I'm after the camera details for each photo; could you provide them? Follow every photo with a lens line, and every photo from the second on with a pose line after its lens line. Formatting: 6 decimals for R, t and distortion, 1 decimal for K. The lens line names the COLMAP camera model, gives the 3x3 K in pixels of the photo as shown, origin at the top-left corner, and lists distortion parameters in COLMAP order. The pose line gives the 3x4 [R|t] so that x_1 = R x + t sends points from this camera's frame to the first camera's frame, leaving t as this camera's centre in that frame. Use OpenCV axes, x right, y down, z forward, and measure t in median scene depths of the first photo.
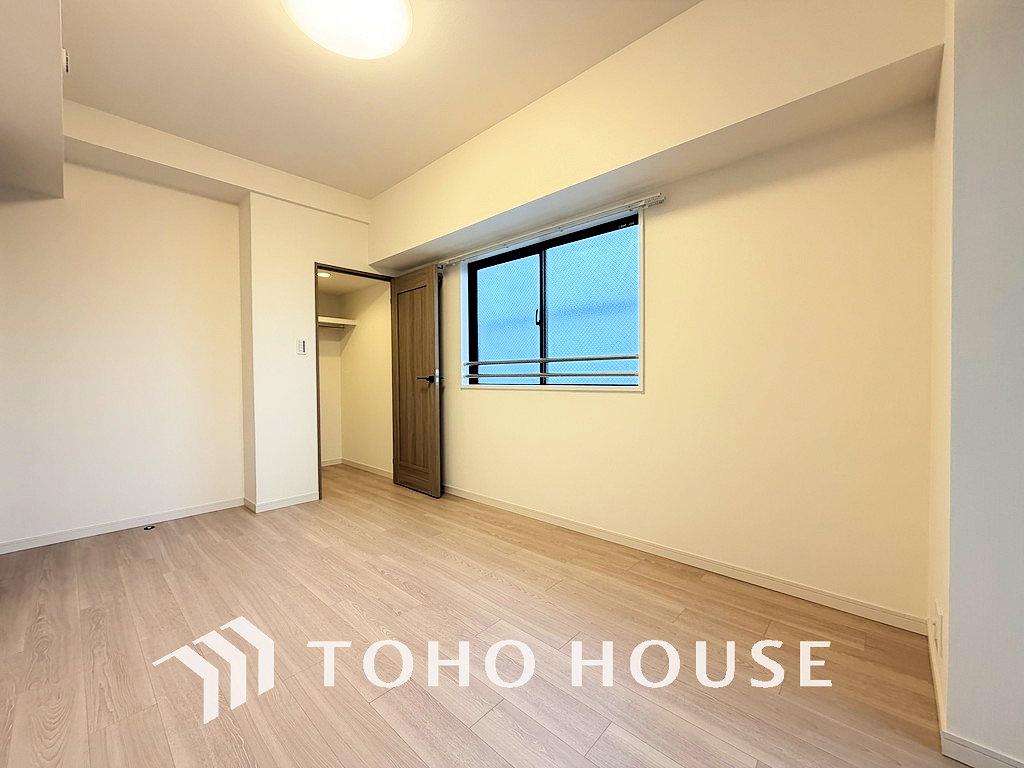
lens RADIAL K [[412.7, 0, 506.3], [0, 412.7, 384.2], [0, 0, 1]] dist [0.013123, 0.000248]
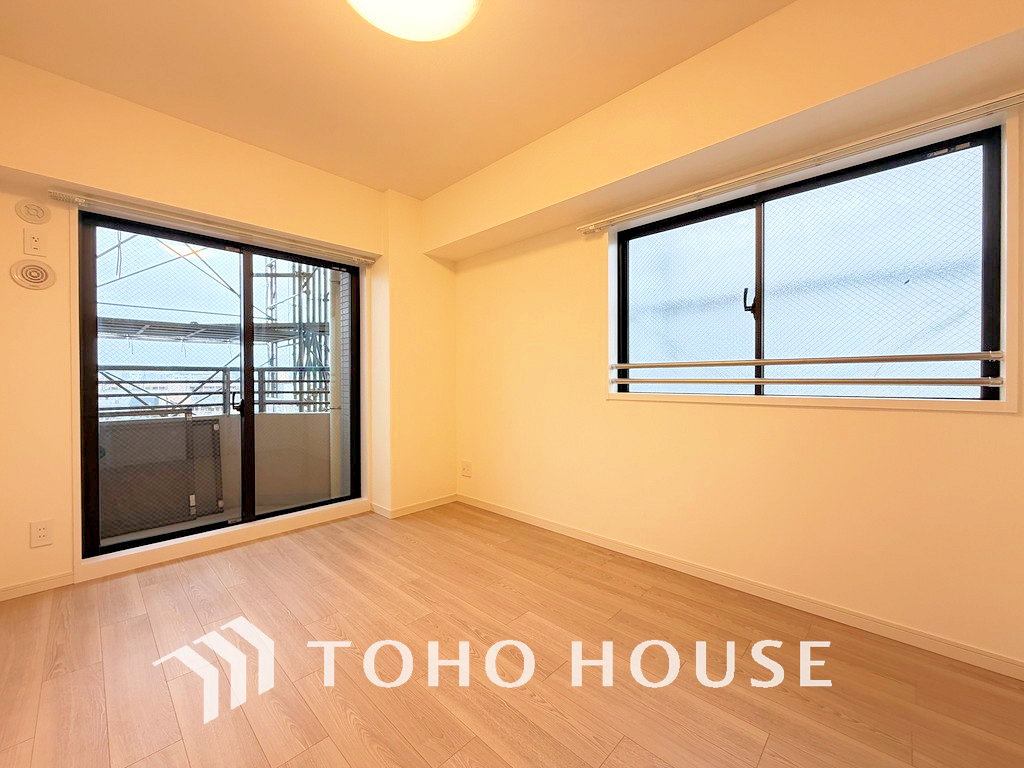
lens RADIAL K [[409.2, 0, 509.3], [0, 409.2, 383.3], [0, 0, 1]] dist [0.000695, 0.000028]
pose [[0.999637, 0.016356, -0.021424, -0.315471], [-0.016766, 0.999677, -0.019092, -0.000361], [0.021105, 0.019444, 0.999588, 0.305988]]
